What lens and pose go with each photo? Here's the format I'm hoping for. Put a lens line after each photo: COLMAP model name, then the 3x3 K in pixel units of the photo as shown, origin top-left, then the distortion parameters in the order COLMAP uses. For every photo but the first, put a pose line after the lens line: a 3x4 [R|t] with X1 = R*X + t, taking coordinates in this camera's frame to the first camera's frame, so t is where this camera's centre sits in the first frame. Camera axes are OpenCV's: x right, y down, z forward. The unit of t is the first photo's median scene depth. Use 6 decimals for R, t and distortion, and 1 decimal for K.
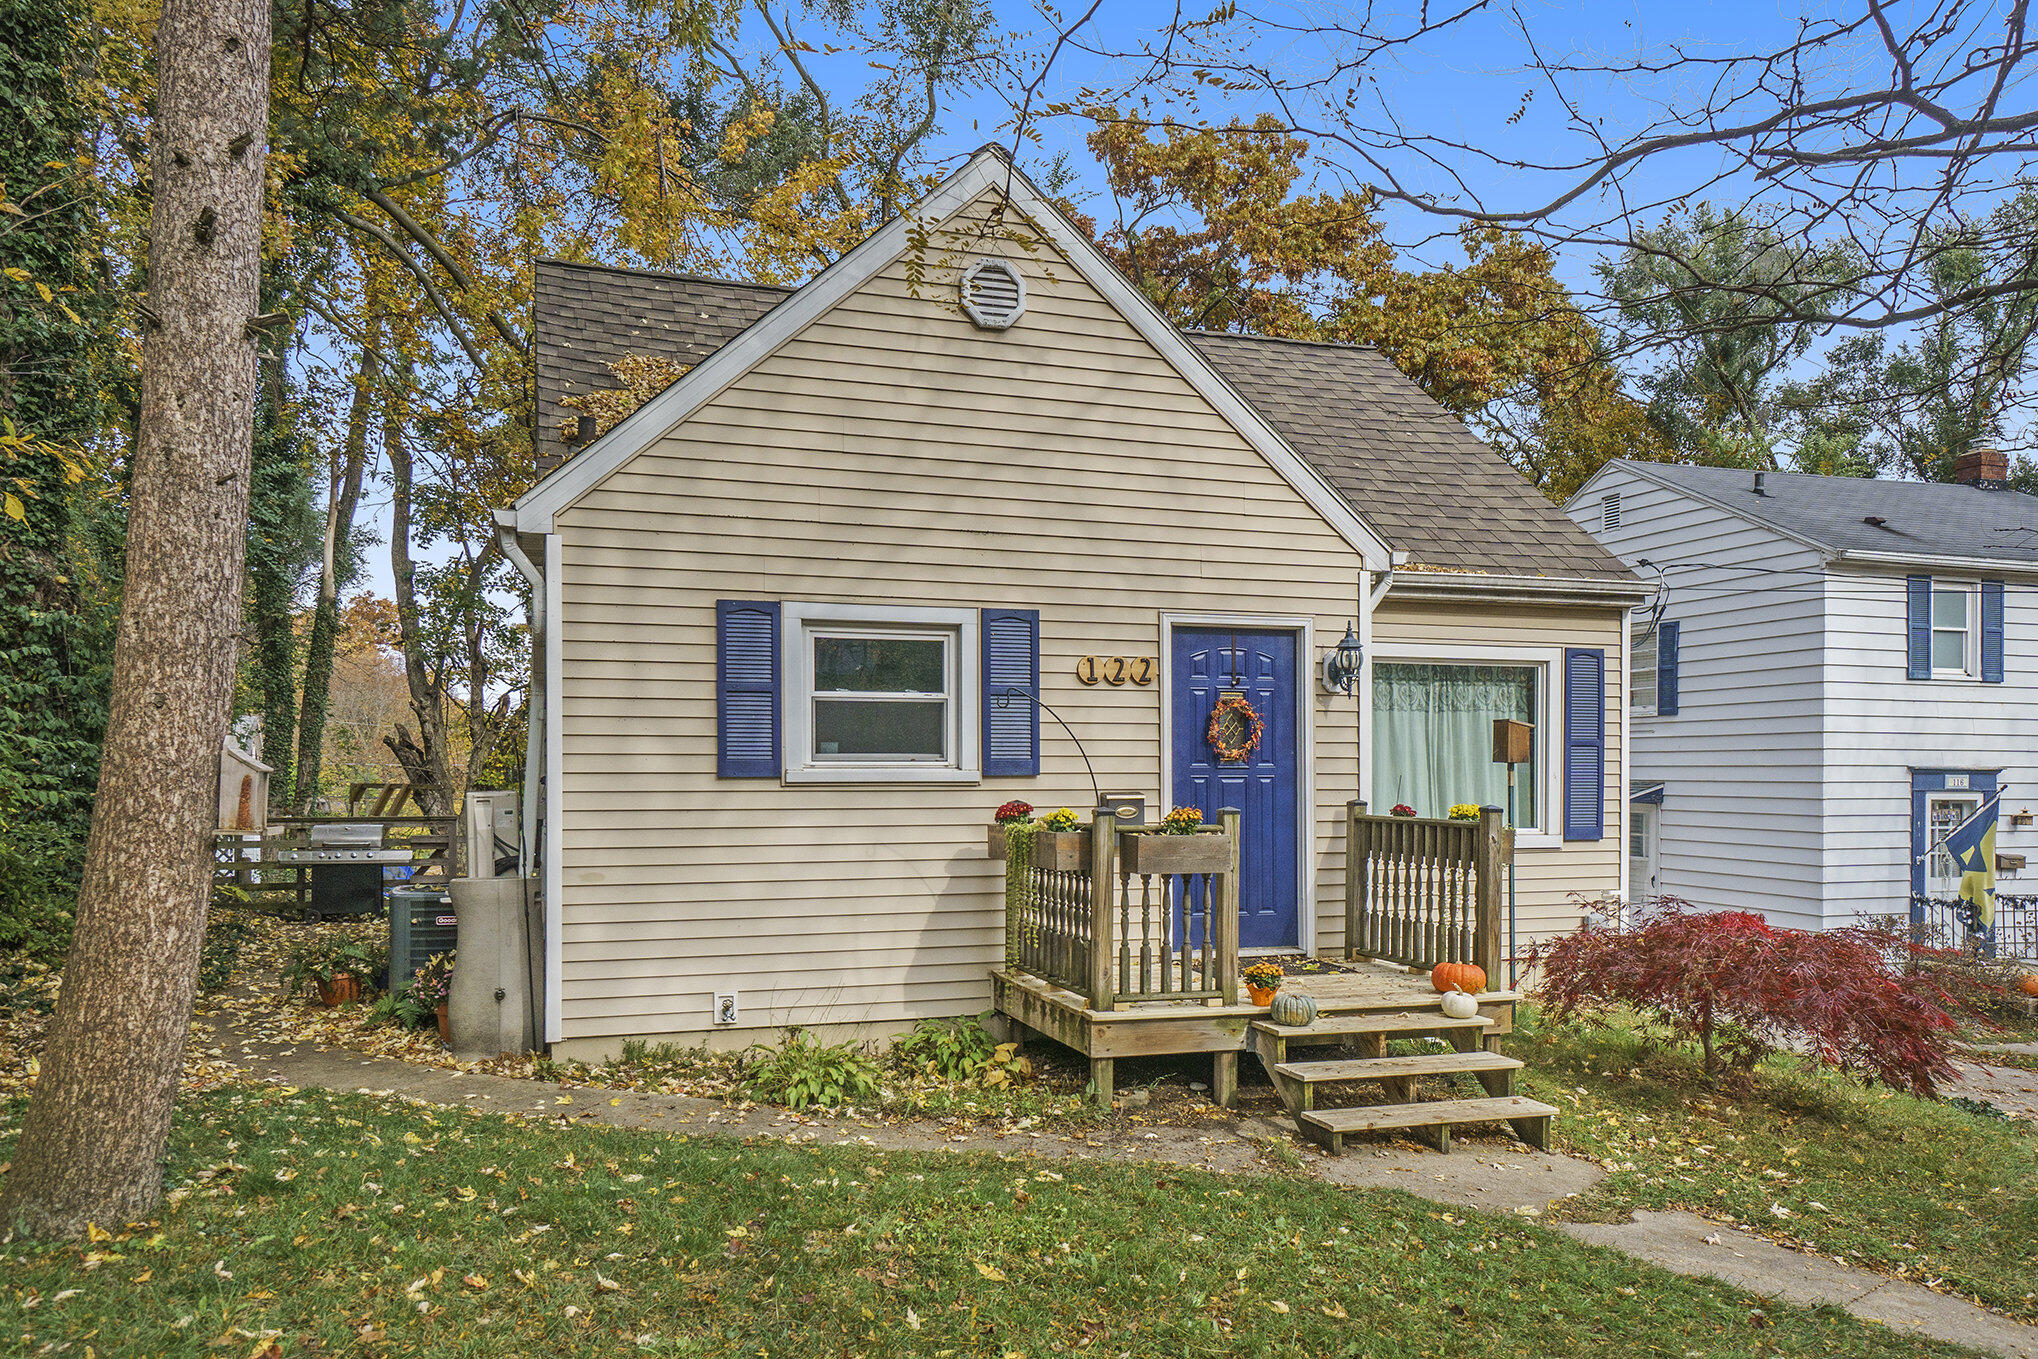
lens RADIAL K [[1458.9, 0, 1015.6], [0, 1458.9, 762.3], [0, 0, 1]] dist [0.011505, 0.009555]
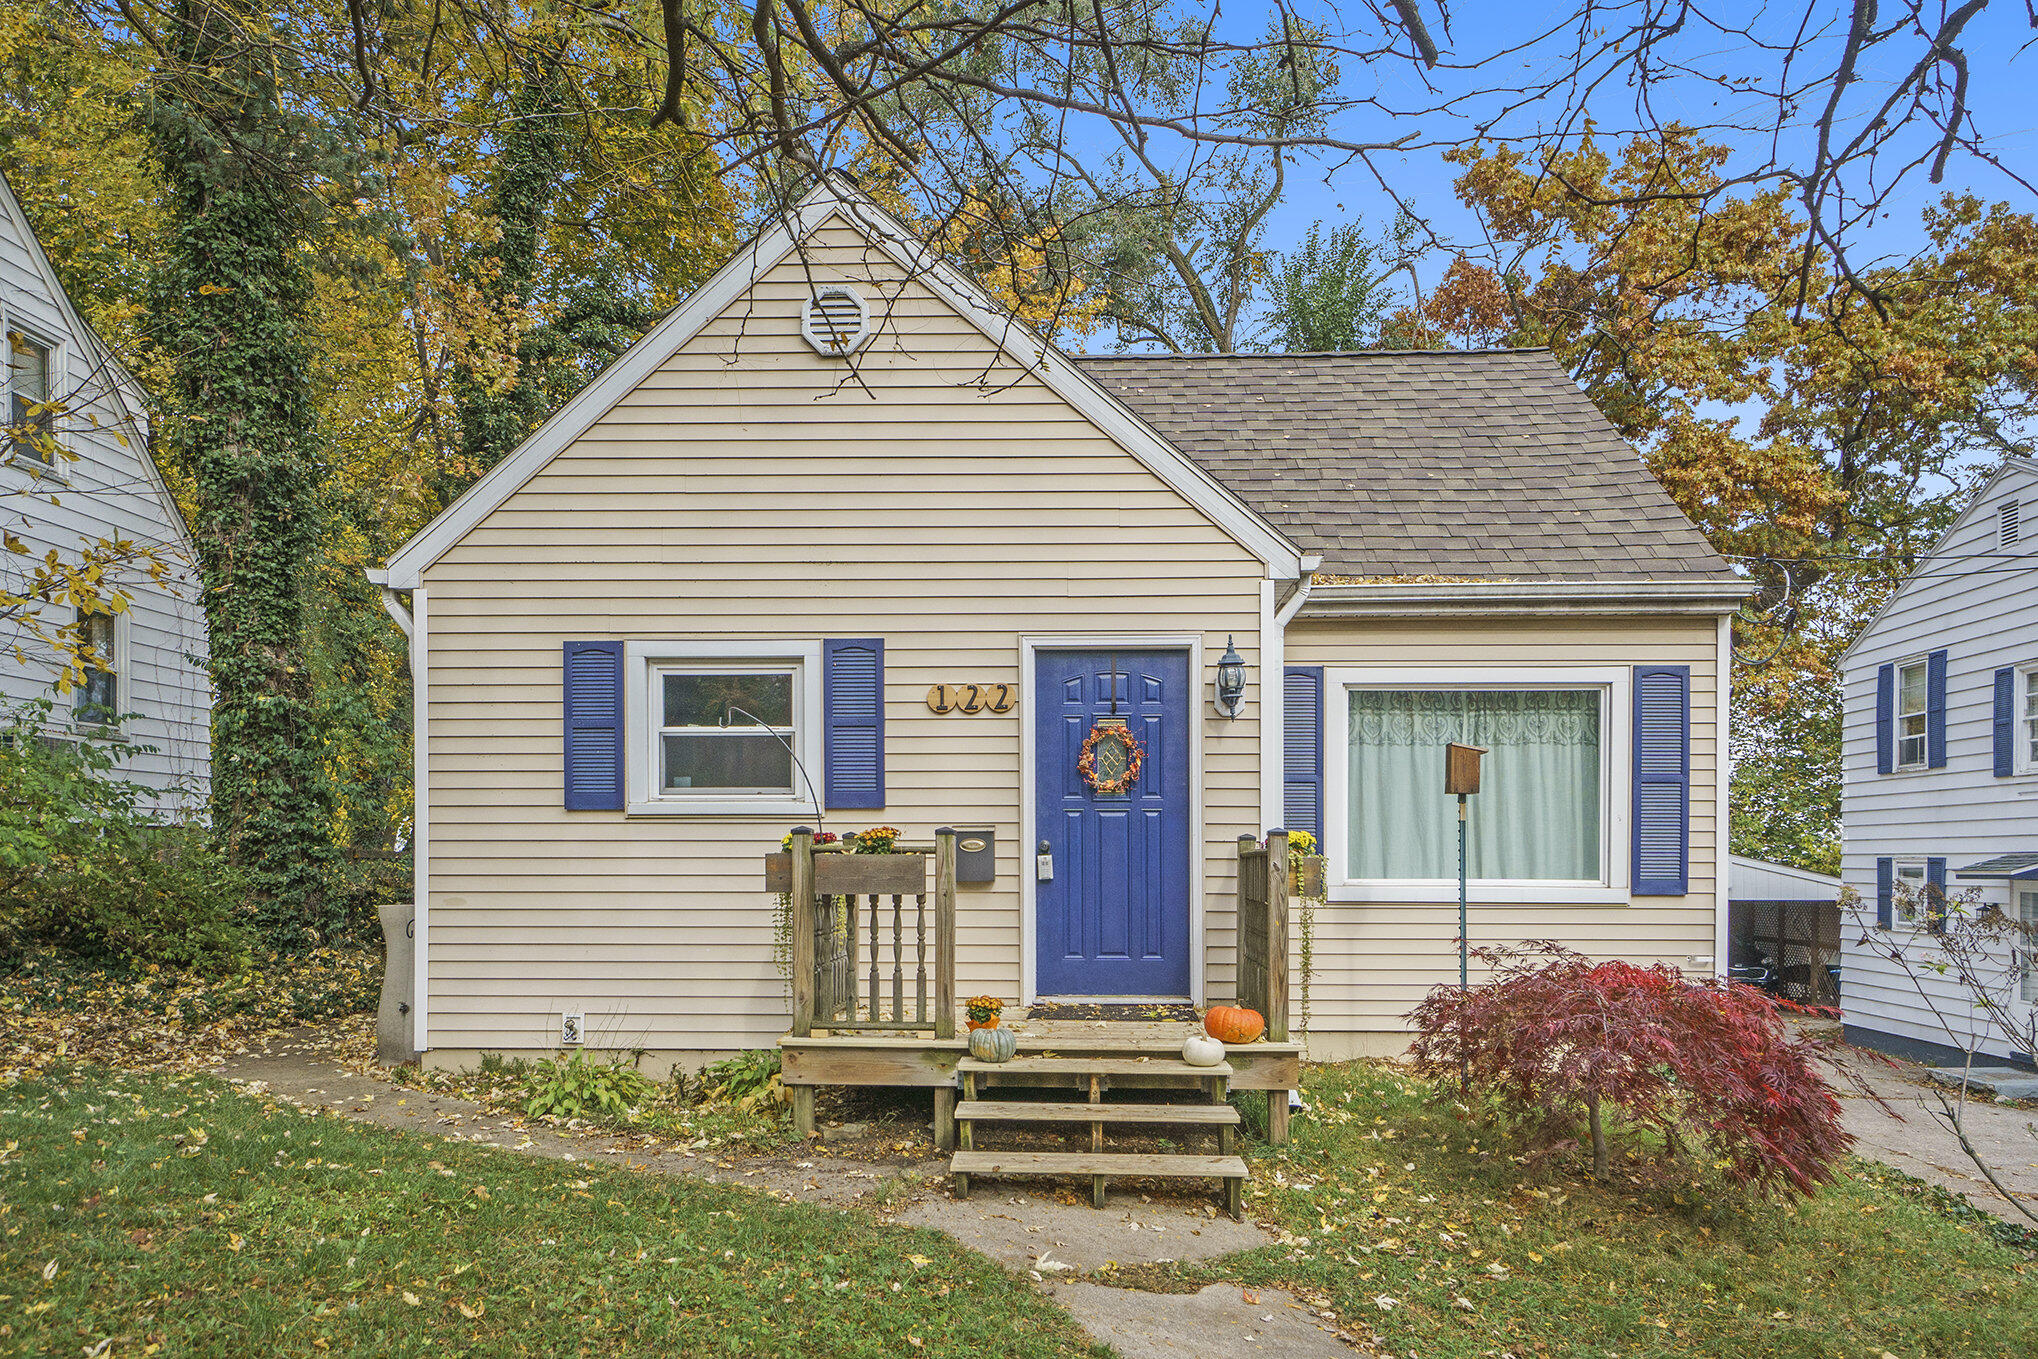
lens RADIAL K [[1436.4, 0, 983.2], [0, 1436.4, 854.7], [0, 0, 1]] dist [0.000808, 0.014745]
pose [[0.936234, -0.001269, -0.351376, 0.419208], [0.000229, 0.999995, -0.003001, 0.043505], [0.351378, 0.002729, 0.936230, 0.124924]]
